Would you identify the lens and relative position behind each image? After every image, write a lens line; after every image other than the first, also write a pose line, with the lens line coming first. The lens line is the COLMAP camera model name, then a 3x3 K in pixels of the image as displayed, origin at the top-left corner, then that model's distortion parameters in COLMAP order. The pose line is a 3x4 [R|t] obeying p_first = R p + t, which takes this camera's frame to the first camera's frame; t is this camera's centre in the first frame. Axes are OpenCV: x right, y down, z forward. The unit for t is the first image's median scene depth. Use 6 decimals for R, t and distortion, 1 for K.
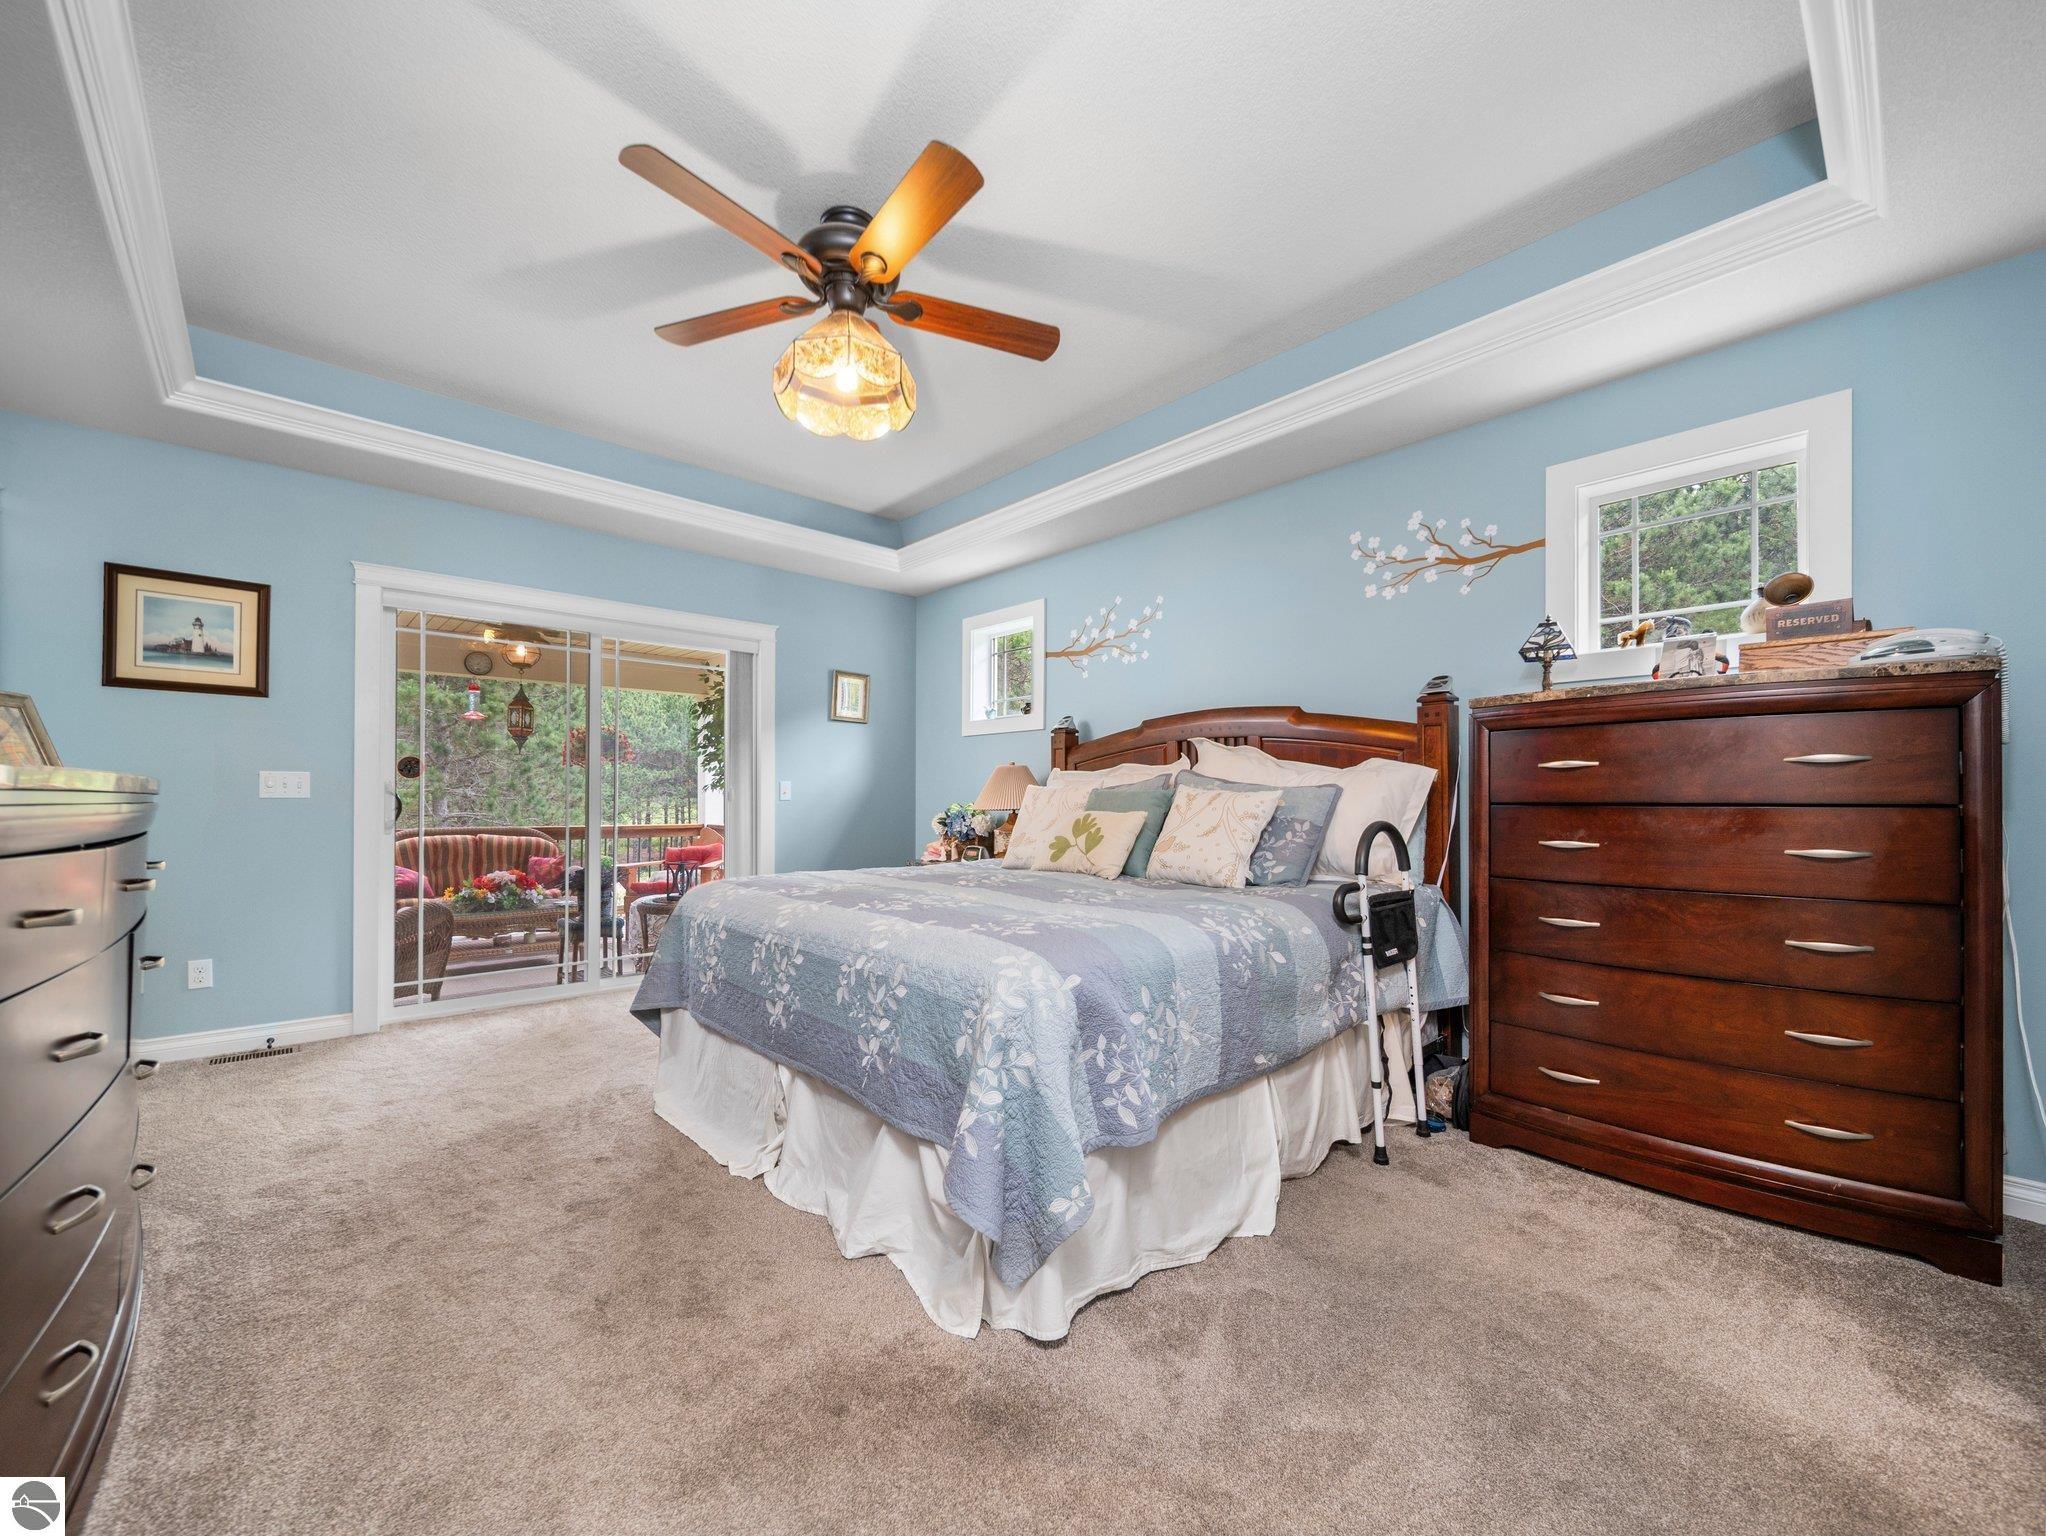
lens RADIAL K [[819.3, 0, 1030.9], [0, 819.3, 797.7], [0, 0, 1]] dist [0.000389, -0.000707]
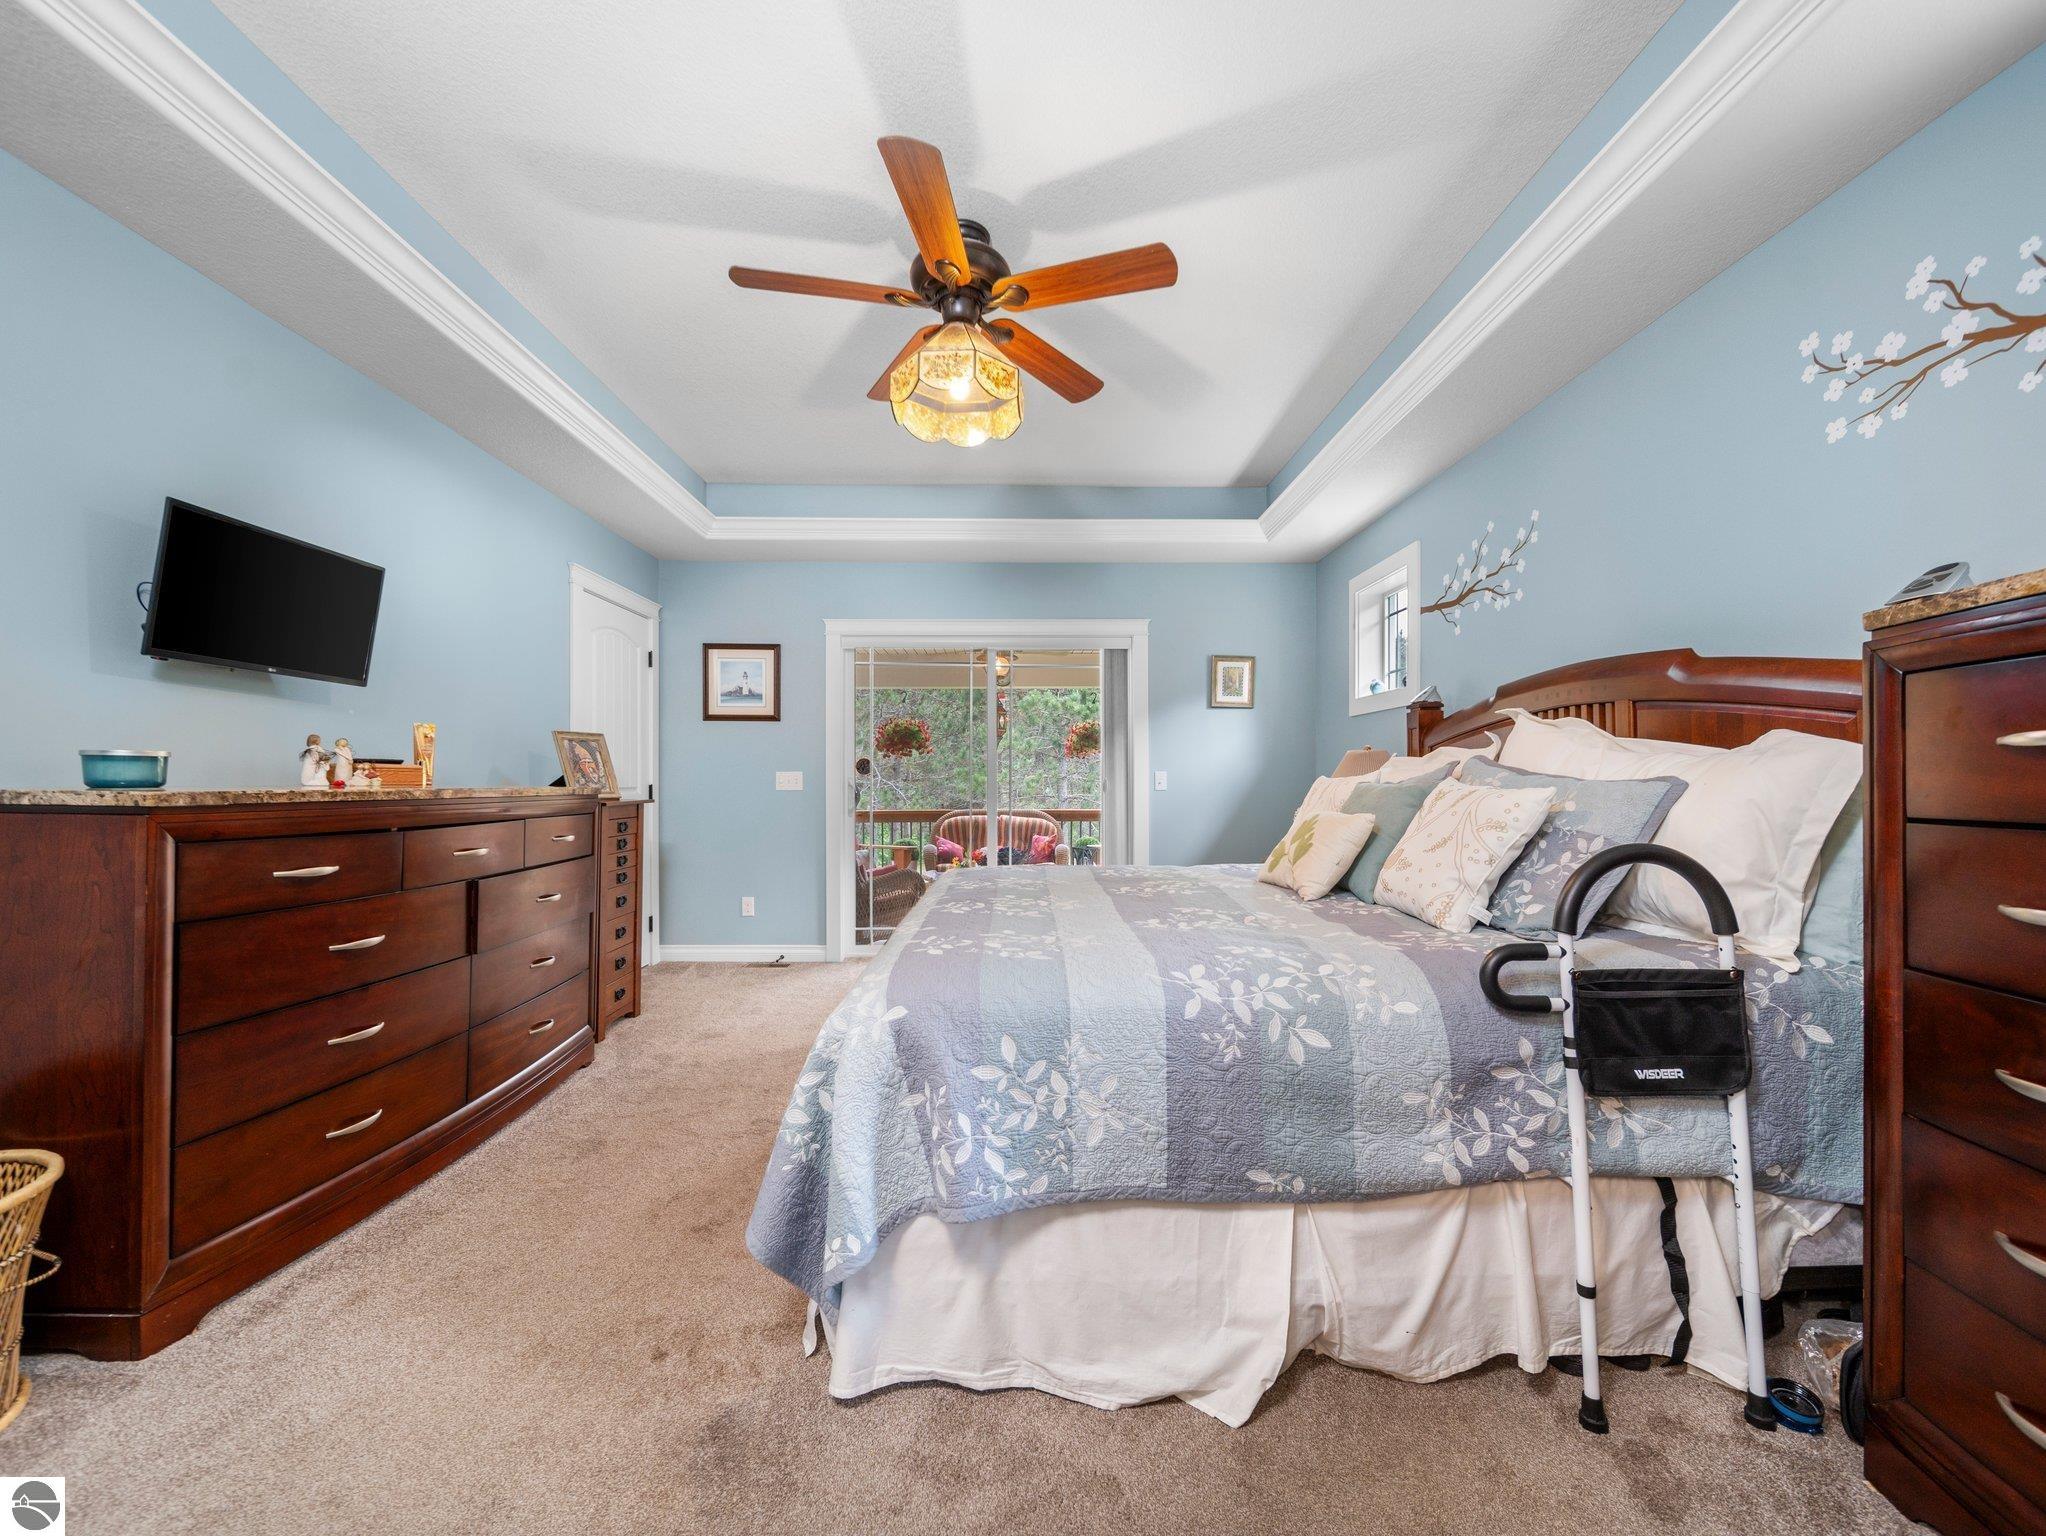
lens RADIAL K [[819.3, 0, 1031.5], [0, 819.3, 779.2], [0, 0, 1]] dist [0.000389, -0.000707]
pose [[0.747713, -0.005244, -0.664001, 0.394953], [0.005275, 0.999984, -0.001958, -0.015220], [0.664001, -0.002039, 0.747729, 0.222821]]
